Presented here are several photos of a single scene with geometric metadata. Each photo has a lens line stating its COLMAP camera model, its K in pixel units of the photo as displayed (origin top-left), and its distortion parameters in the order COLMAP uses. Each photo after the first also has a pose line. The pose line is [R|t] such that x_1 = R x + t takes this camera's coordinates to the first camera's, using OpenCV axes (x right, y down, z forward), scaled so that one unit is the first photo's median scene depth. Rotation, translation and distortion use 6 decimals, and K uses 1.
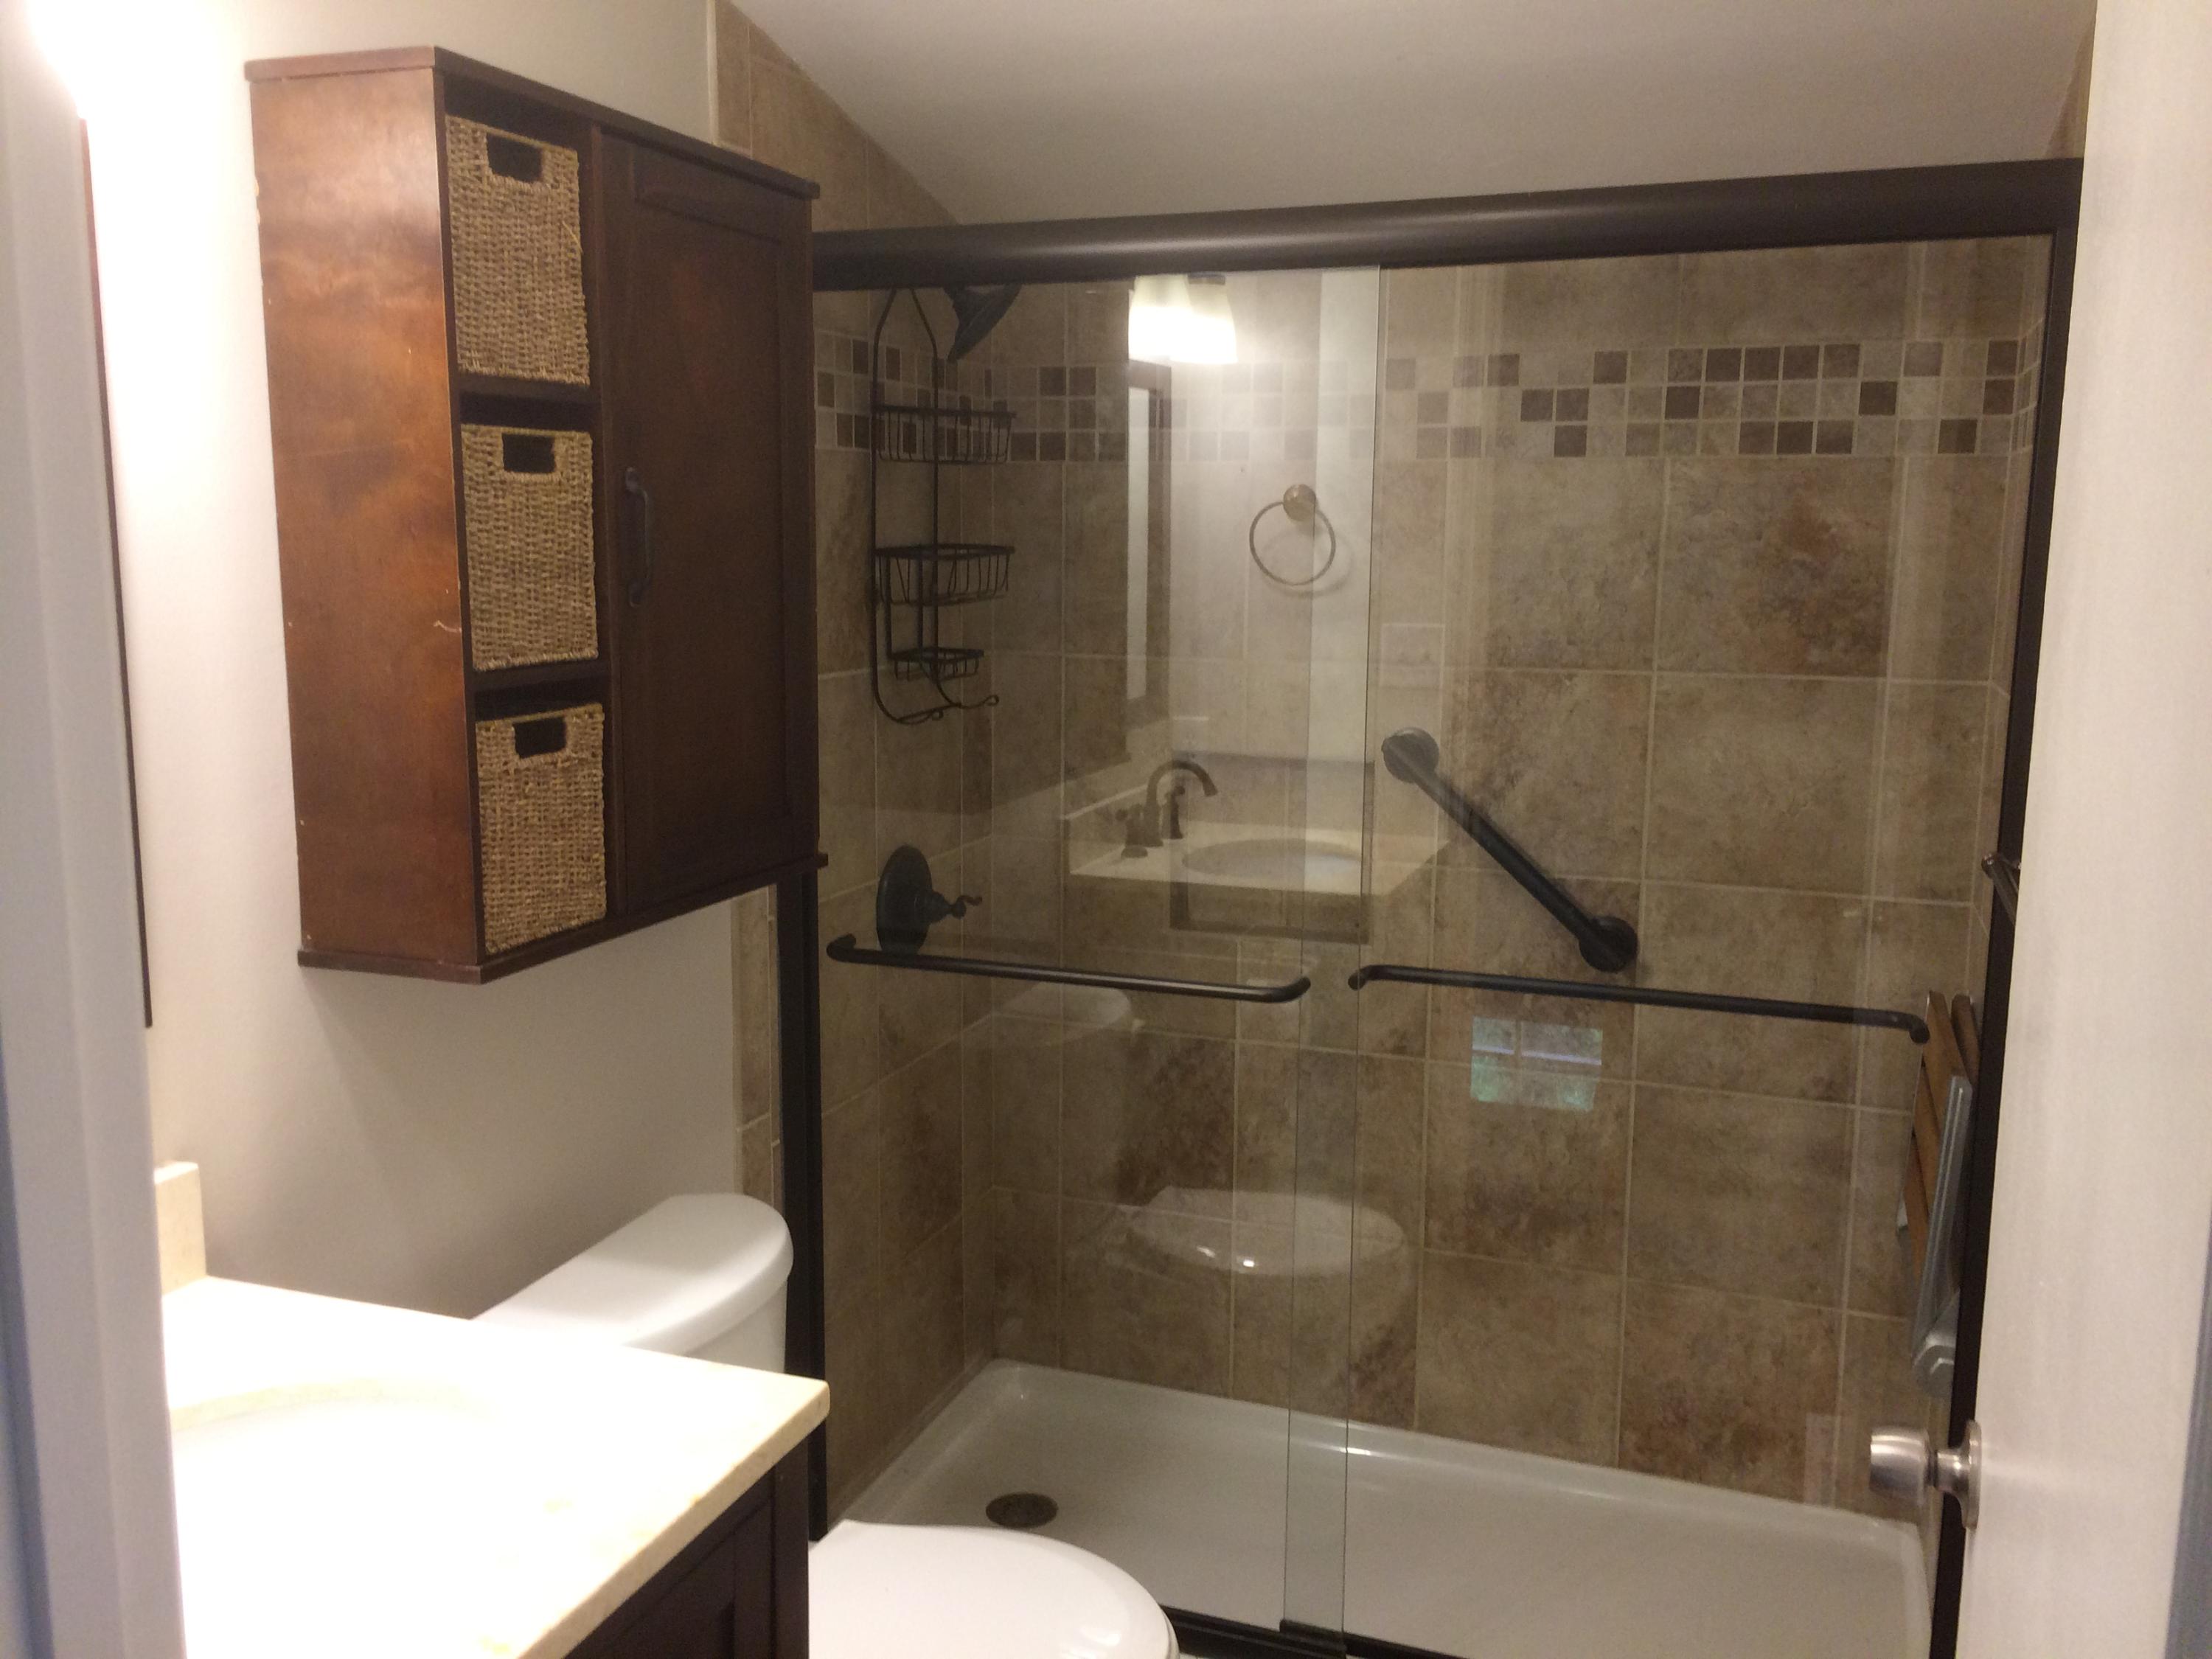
lens RADIAL K [[1890.7, 0, 1106.0], [0, 1890.7, 829.5], [0, 0, 1]] dist [0.091328, -0.125589]
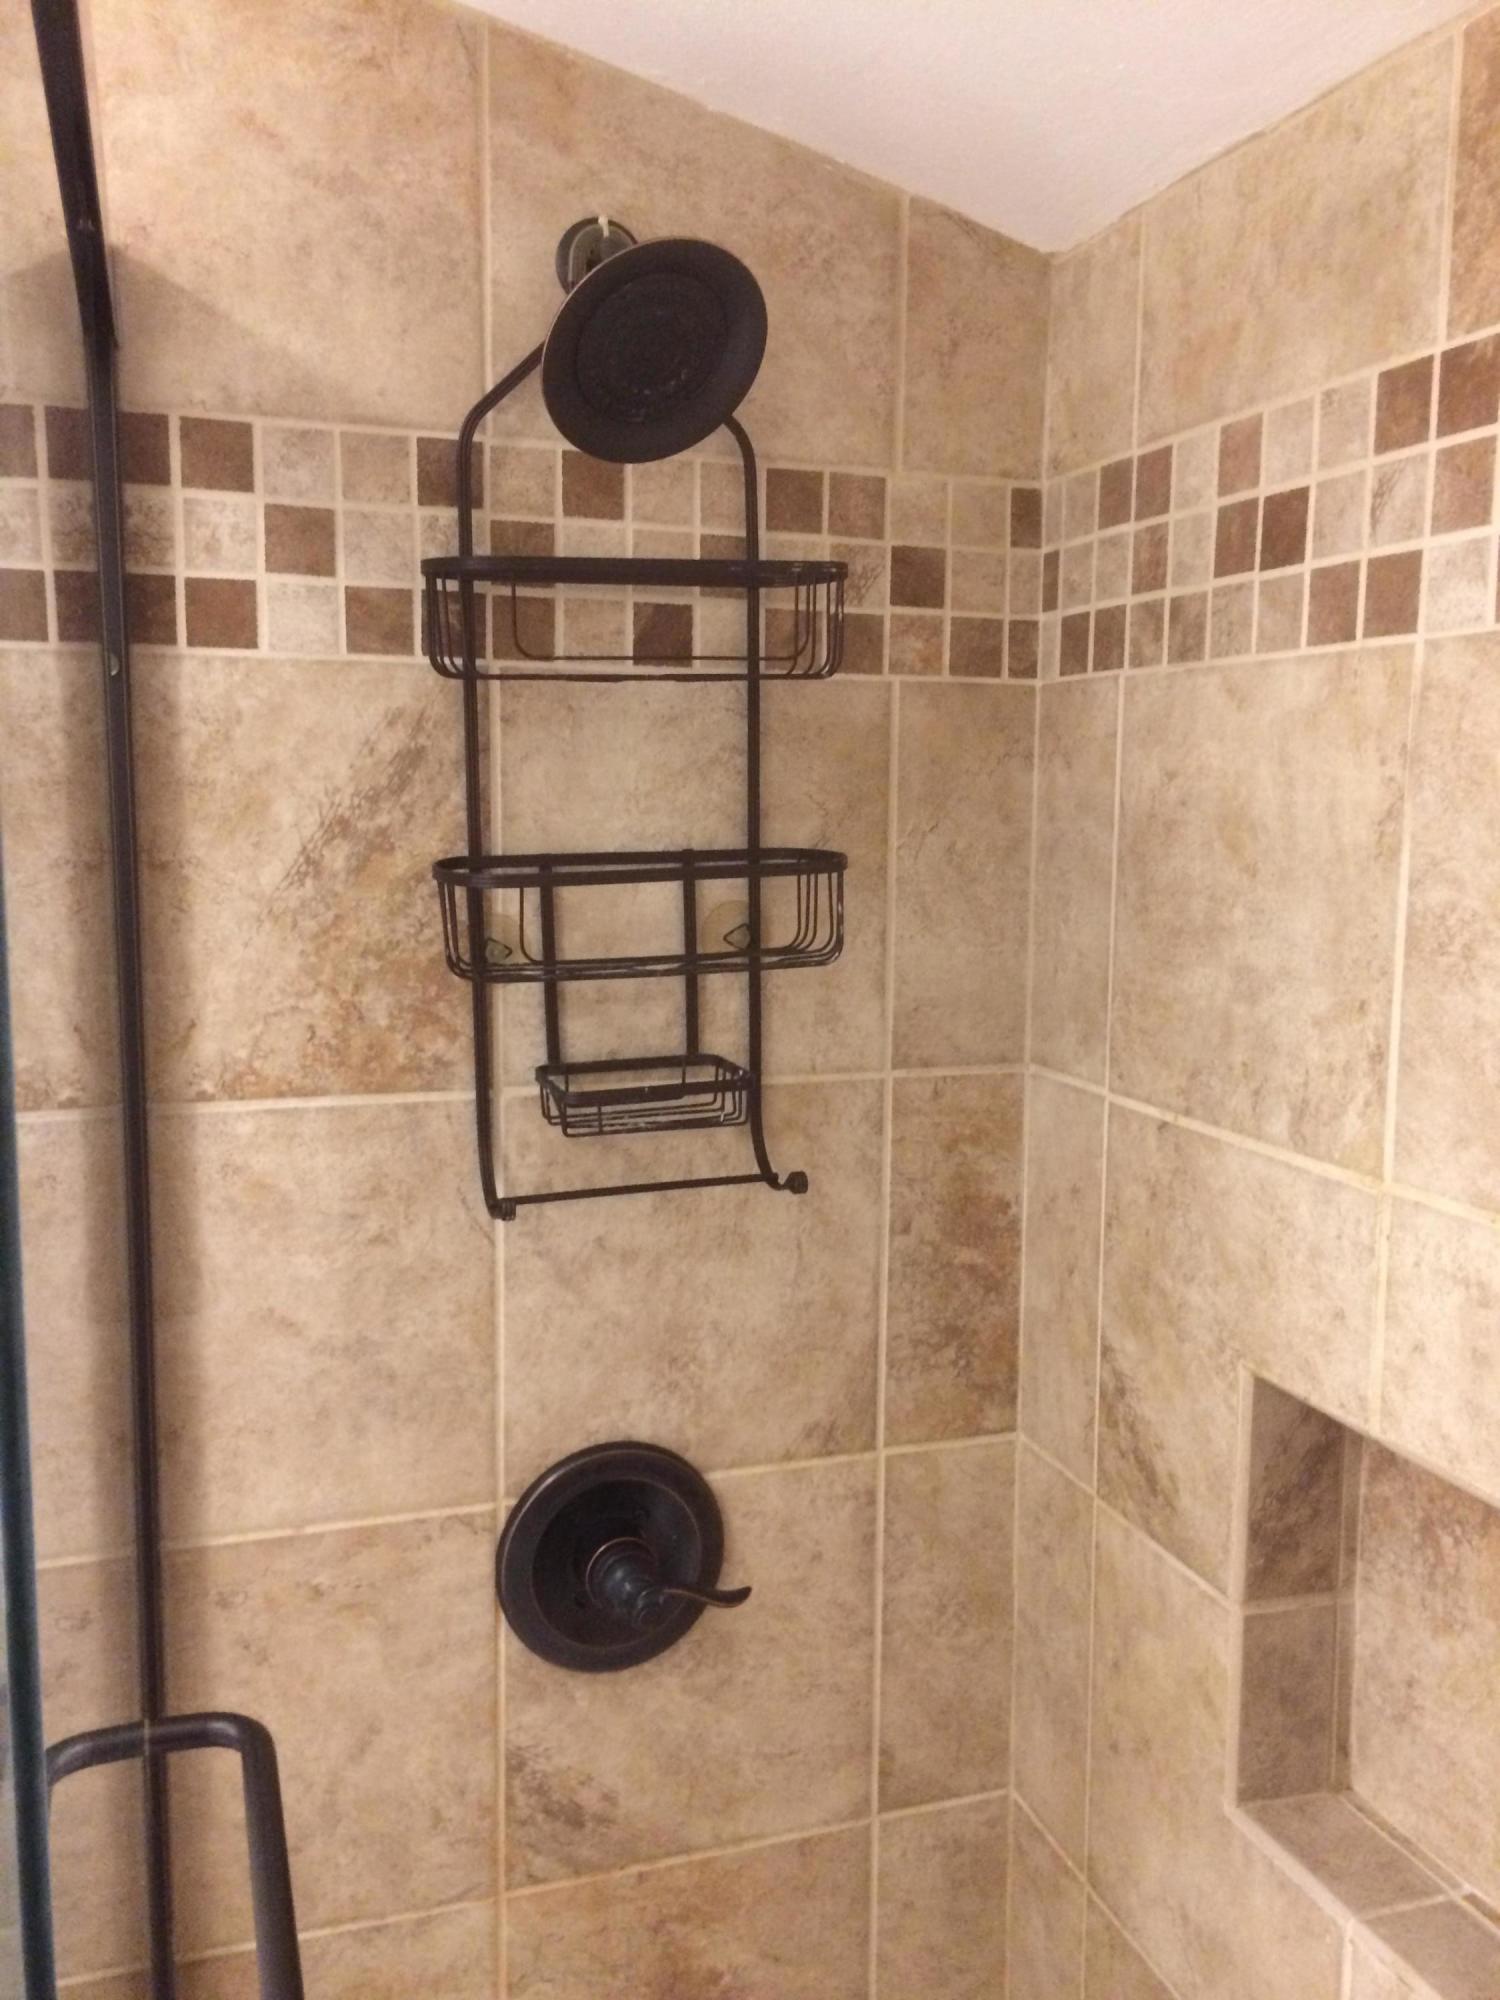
lens RADIAL K [[1709.5, 0, 750.0], [0, 1709.5, 1000.0], [0, 0, 1]] dist [0.091328, -0.125589]
pose [[0.634618, 0.089911, -0.767578, 0.259219], [-0.125934, 0.991965, 0.012075, -0.119478], [0.762496, 0.089001, 0.640842, 0.733662]]
